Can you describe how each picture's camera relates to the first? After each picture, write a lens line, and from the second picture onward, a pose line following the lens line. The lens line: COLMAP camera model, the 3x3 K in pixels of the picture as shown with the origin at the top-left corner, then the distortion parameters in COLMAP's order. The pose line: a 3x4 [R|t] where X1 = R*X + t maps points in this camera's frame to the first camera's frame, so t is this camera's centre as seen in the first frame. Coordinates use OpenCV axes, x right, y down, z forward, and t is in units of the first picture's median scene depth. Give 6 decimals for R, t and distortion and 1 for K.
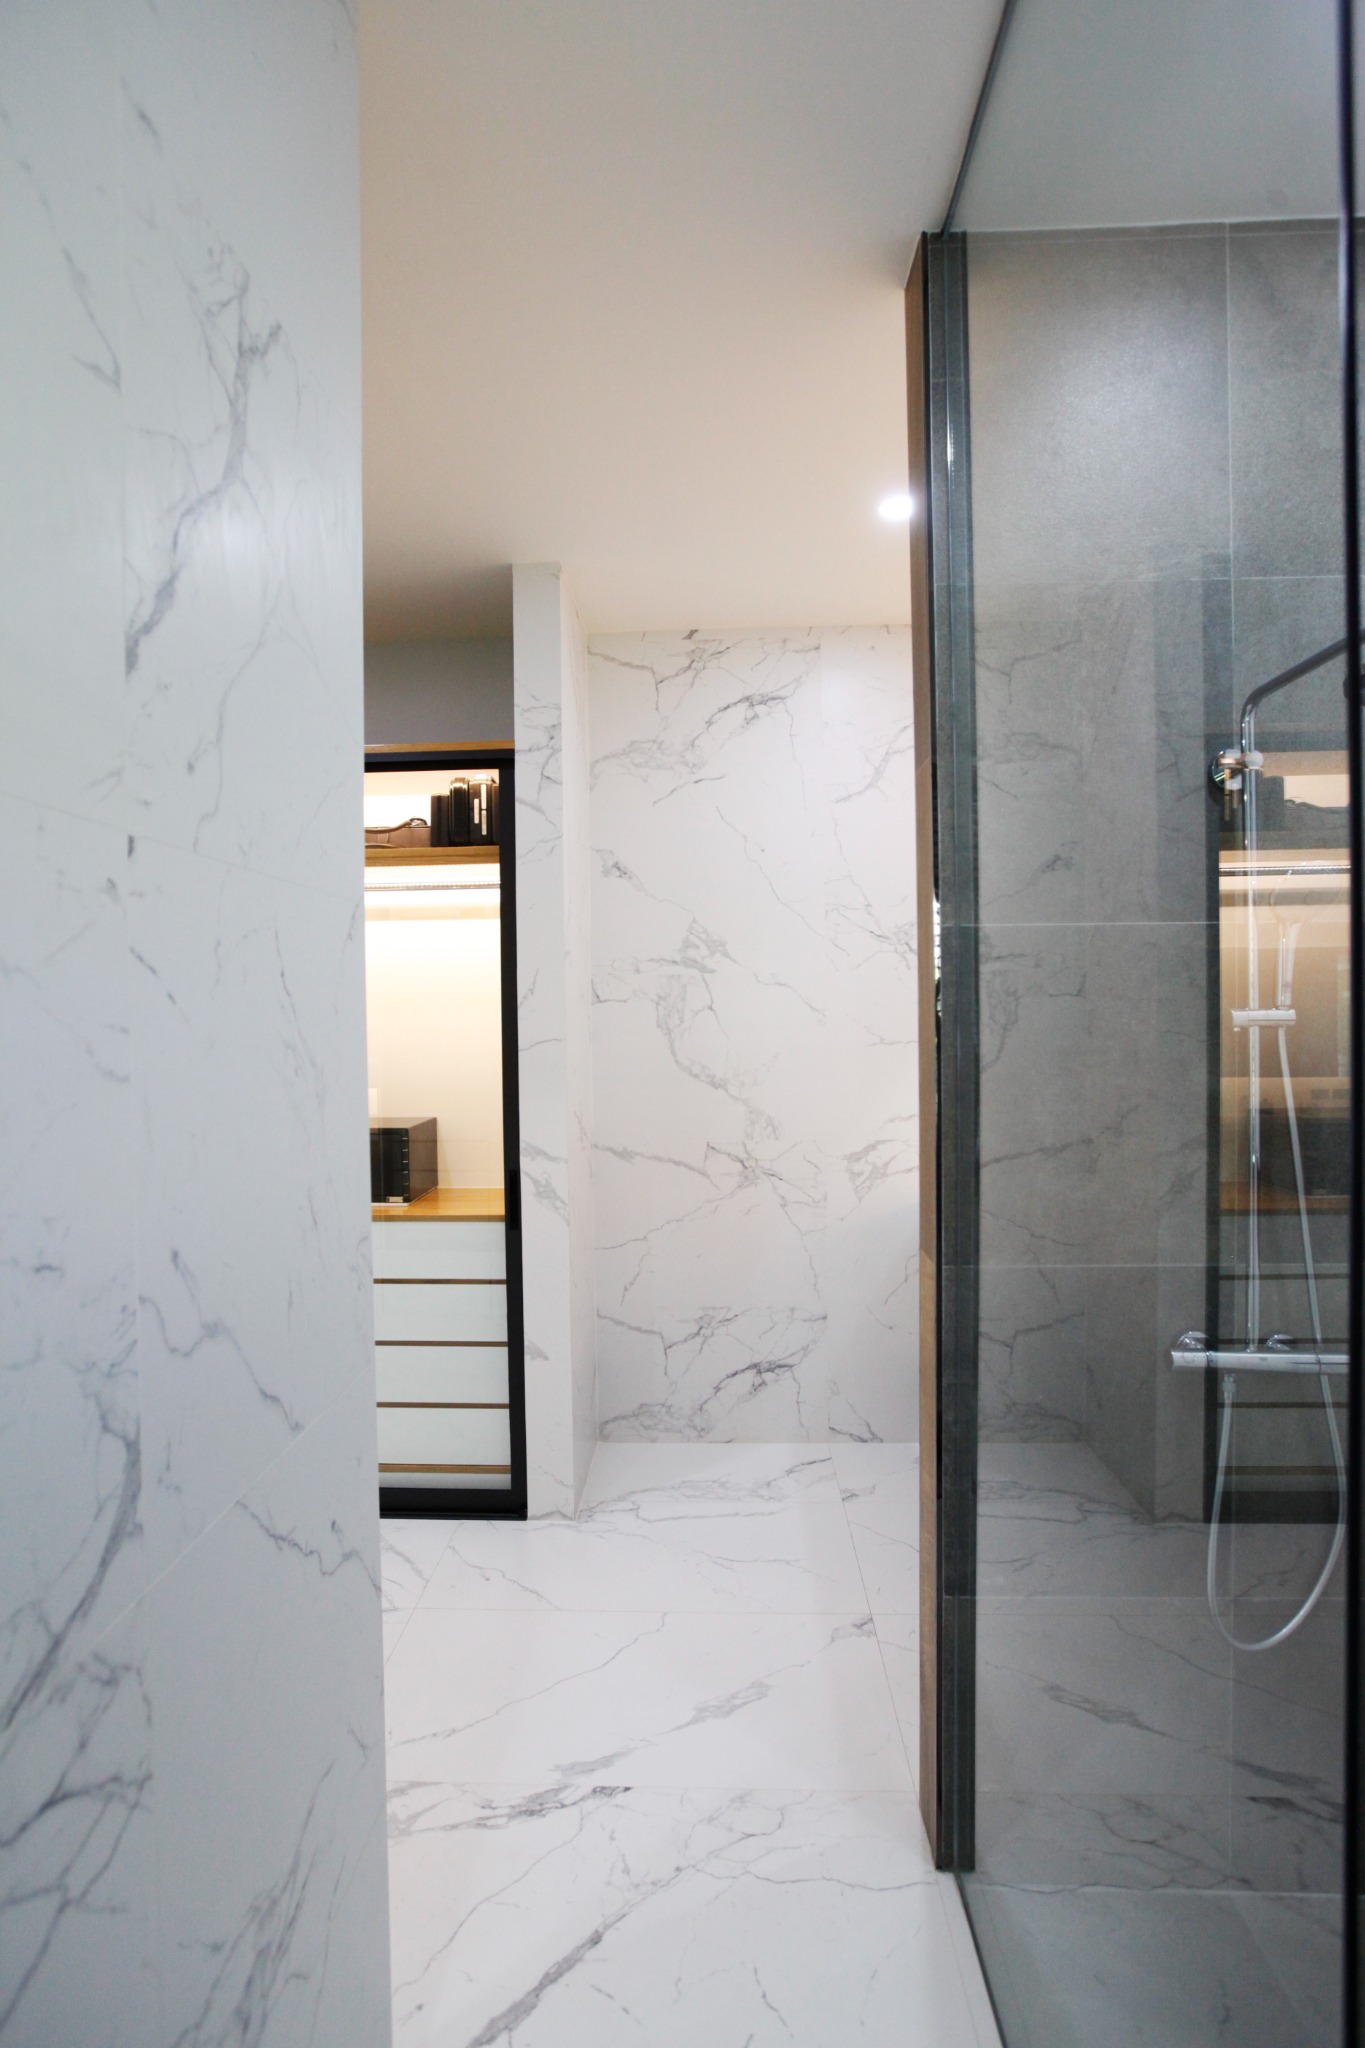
lens RADIAL K [[1026.6, 0, 682.5], [0, 1026.6, 1024.0], [0, 0, 1]] dist [-0.047457, 0.029706]
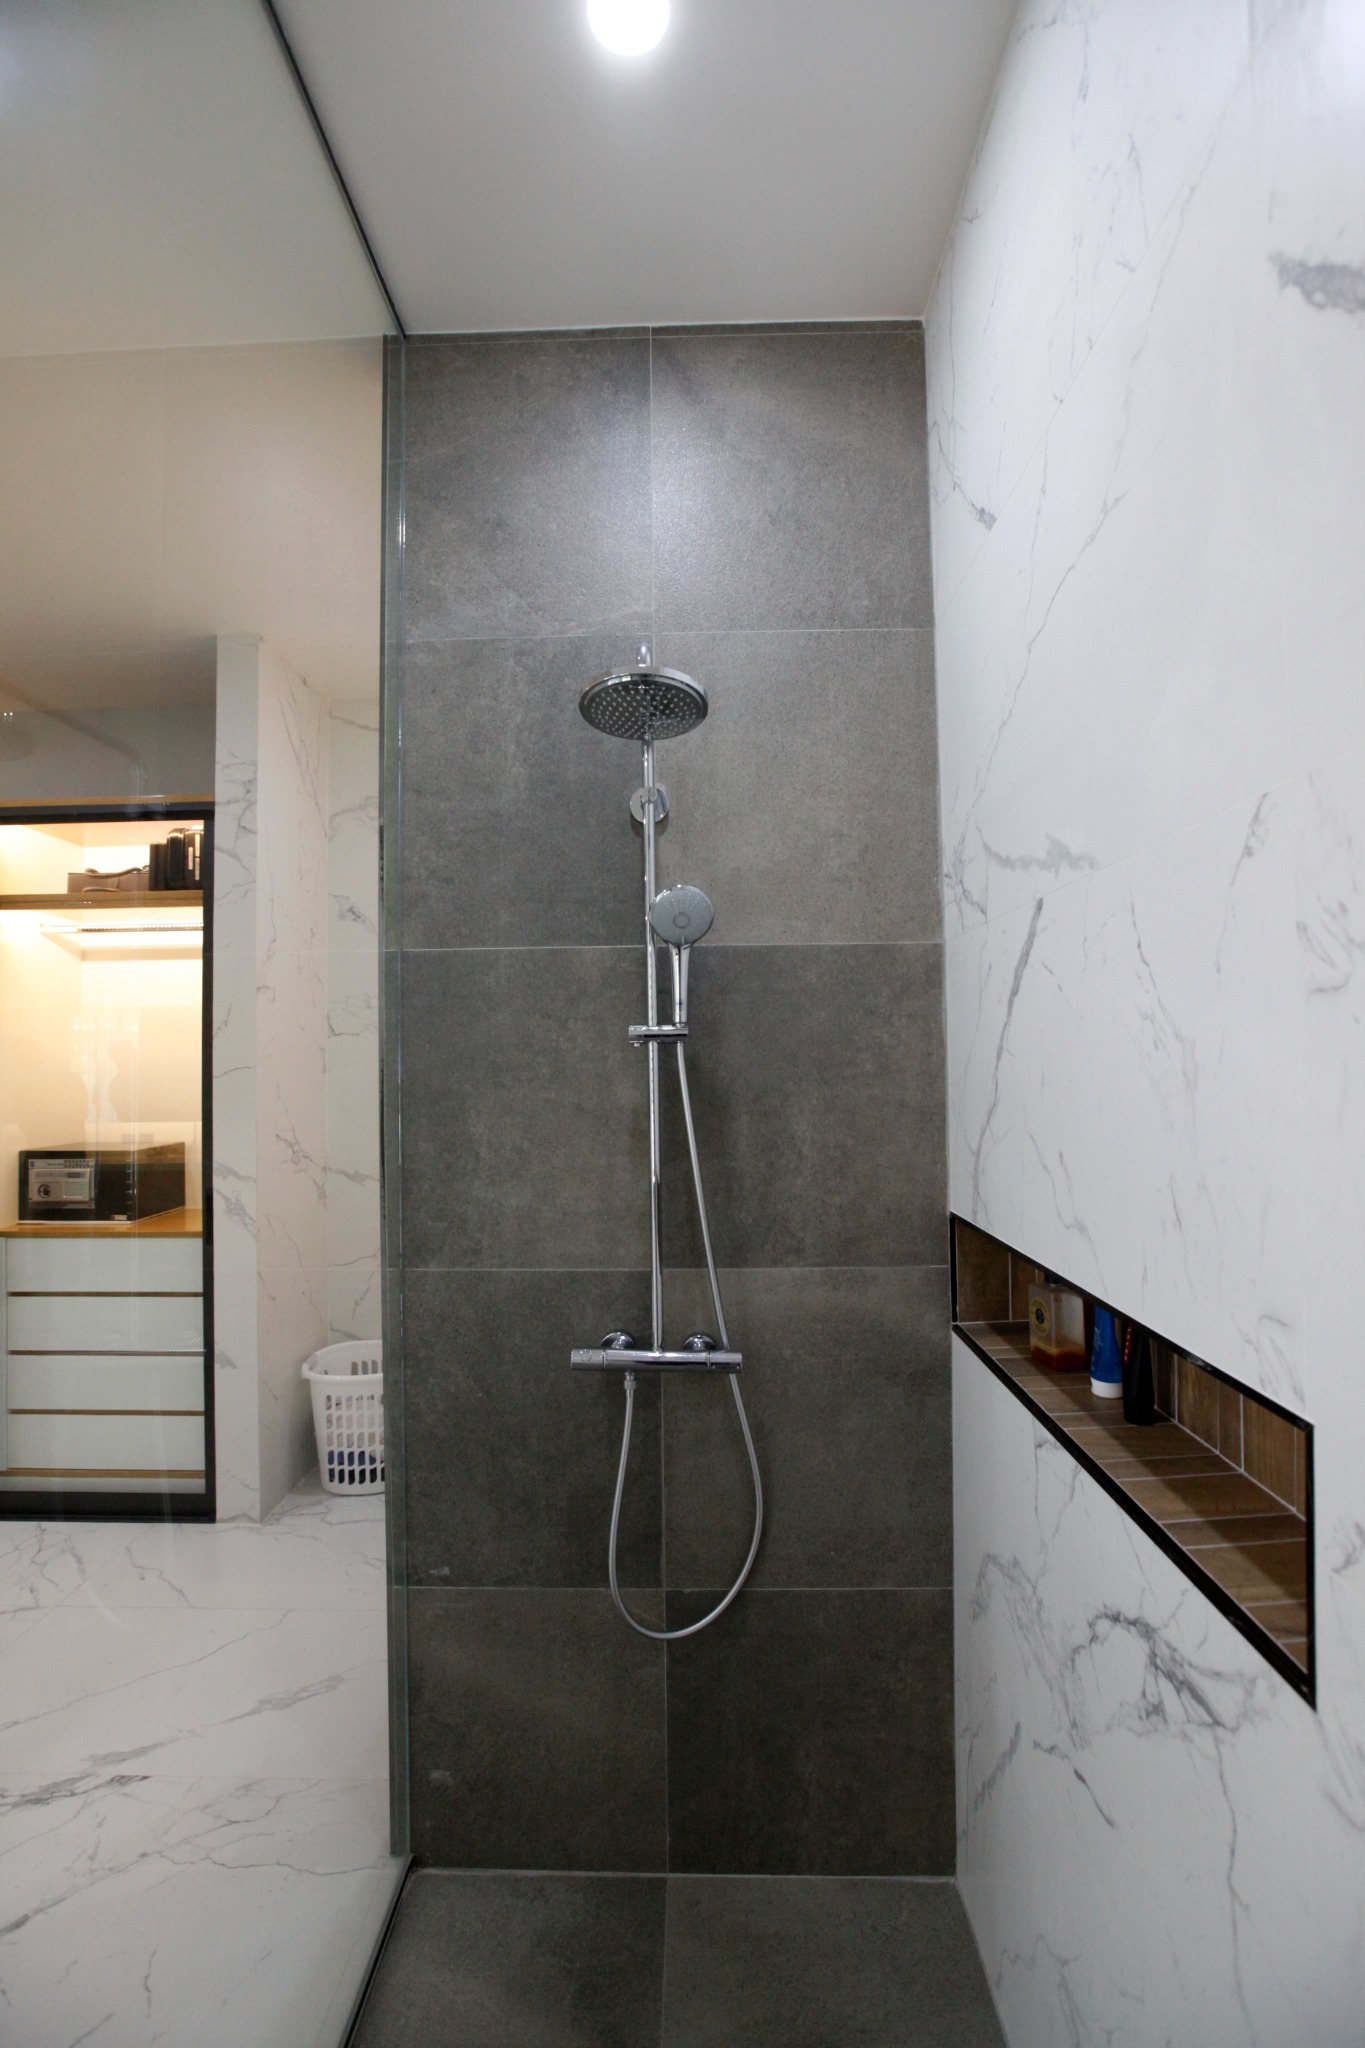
lens RADIAL K [[946.6, 0, 682.5], [0, 946.6, 1024.0], [0, 0, 1]] dist [-0.035985, 0.011379]
pose [[0.999850, -0.000010, 0.017323, 0.318769], [0.000845, 0.998839, -0.048175, 0.017722], [-0.017303, 0.048183, 0.998689, 0.000246]]
